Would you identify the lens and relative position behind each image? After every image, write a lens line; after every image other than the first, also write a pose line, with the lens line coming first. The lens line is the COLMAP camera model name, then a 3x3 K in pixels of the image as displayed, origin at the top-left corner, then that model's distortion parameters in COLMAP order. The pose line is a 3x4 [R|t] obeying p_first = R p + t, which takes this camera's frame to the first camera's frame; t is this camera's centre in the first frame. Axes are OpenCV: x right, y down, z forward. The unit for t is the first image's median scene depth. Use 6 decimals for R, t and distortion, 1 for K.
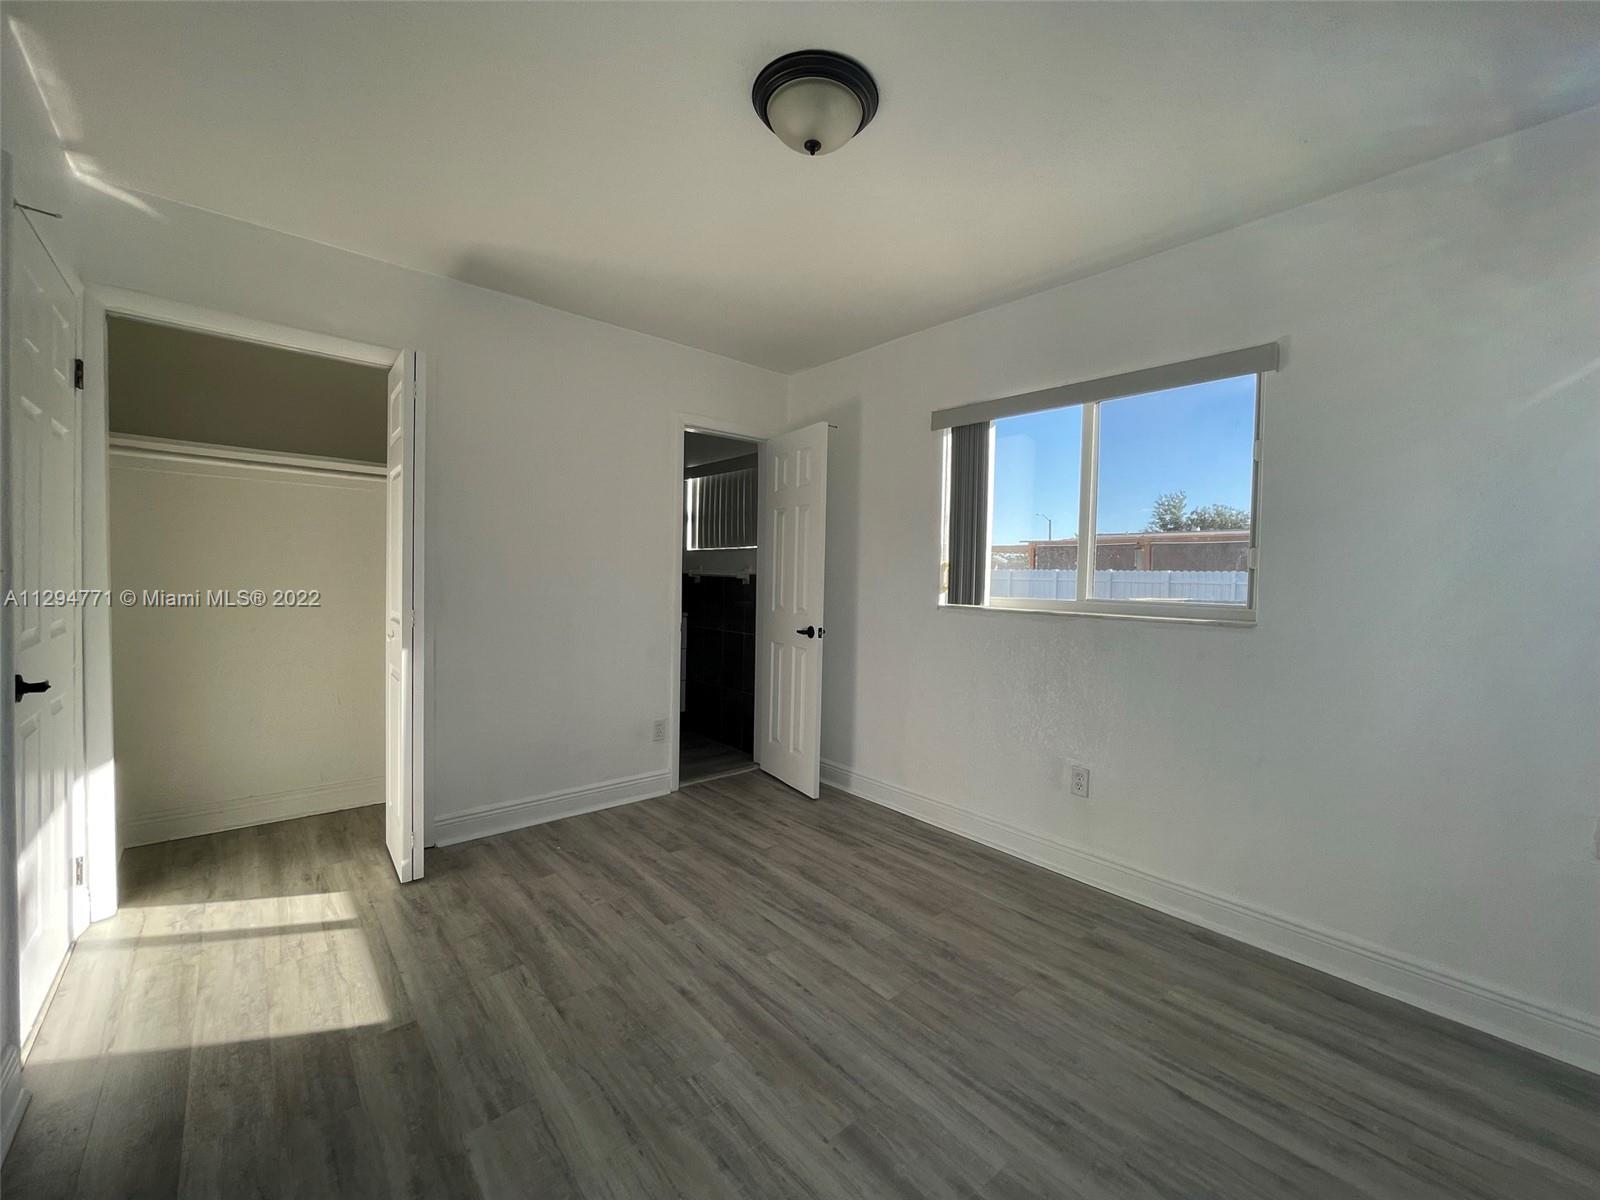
lens RADIAL K [[646.7, 0, 797.3], [0, 646.7, 595.9], [0, 0, 1]] dist [-0.004609, 0.001196]
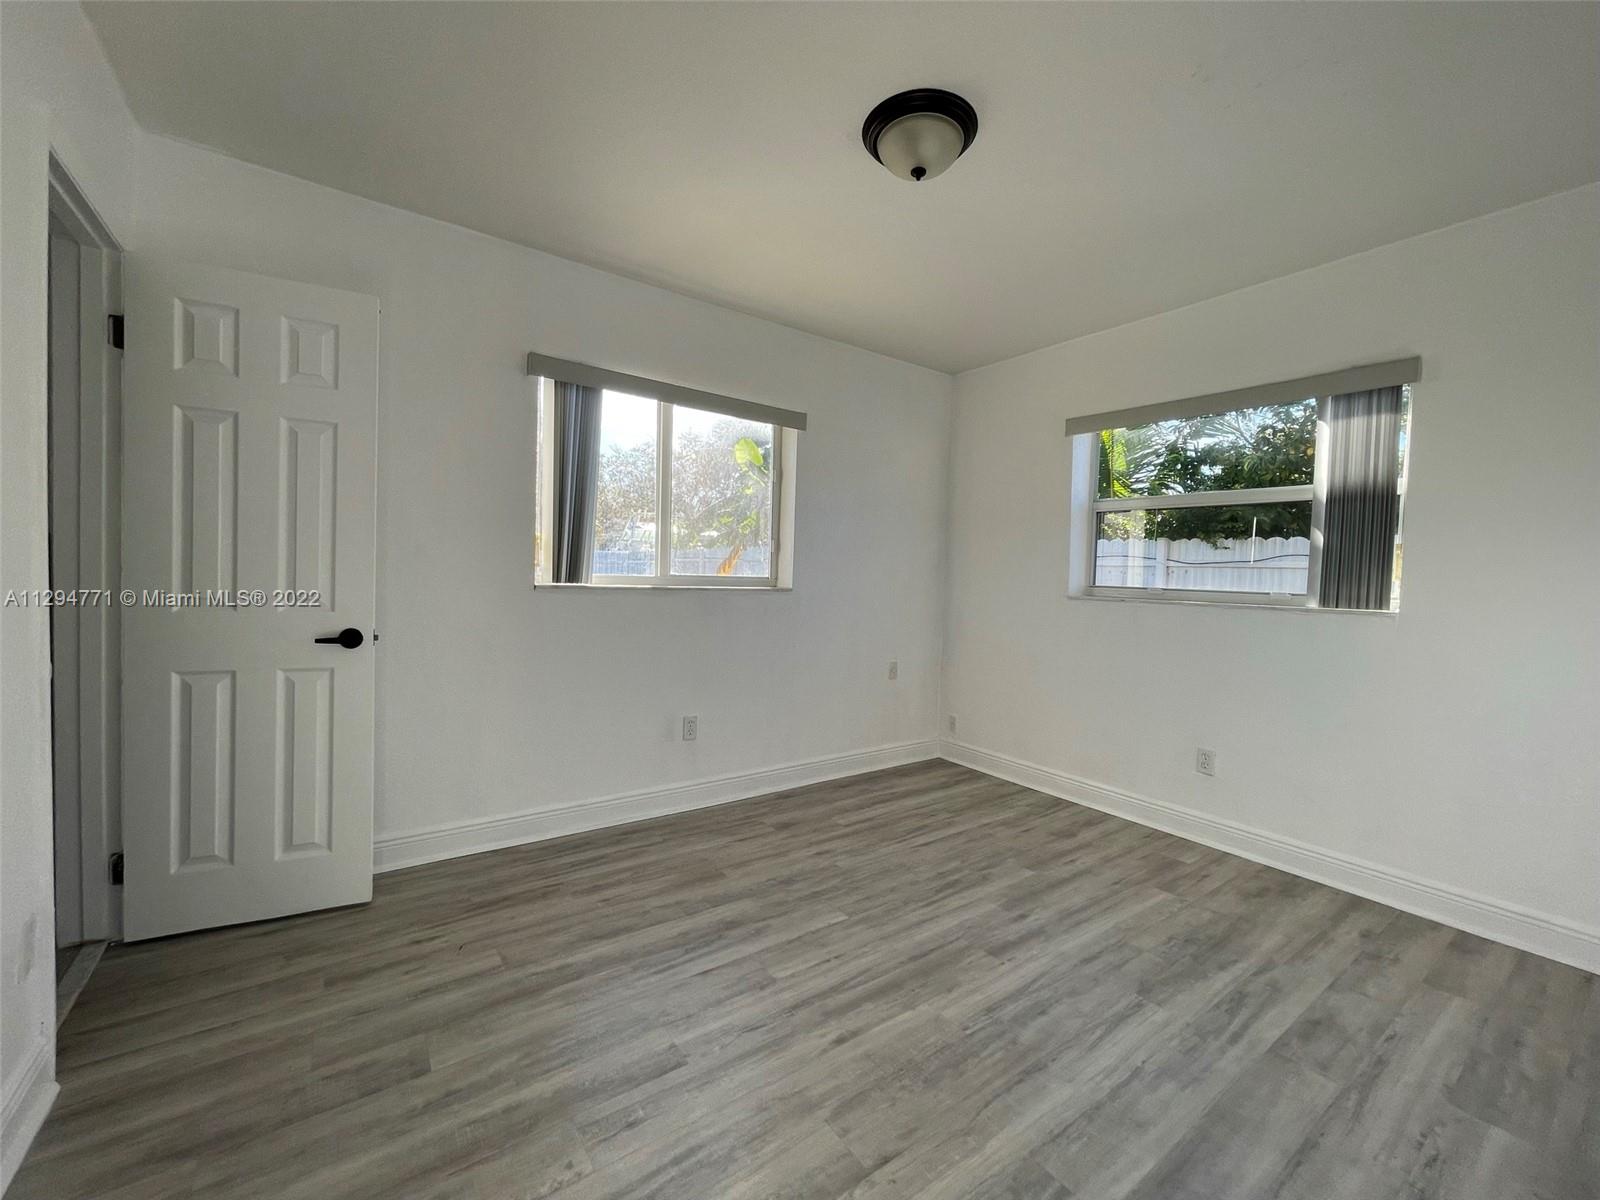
lens RADIAL K [[646.7, 0, 798.5], [0, 646.7, 596.1], [0, 0, 1]] dist [-0.004609, 0.001196]
pose [[0.088886, -0.054975, 0.994523, -0.882715], [0.002116, 0.998484, 0.055005, -0.025645], [-0.996040, -0.002784, 0.088868, 0.858054]]
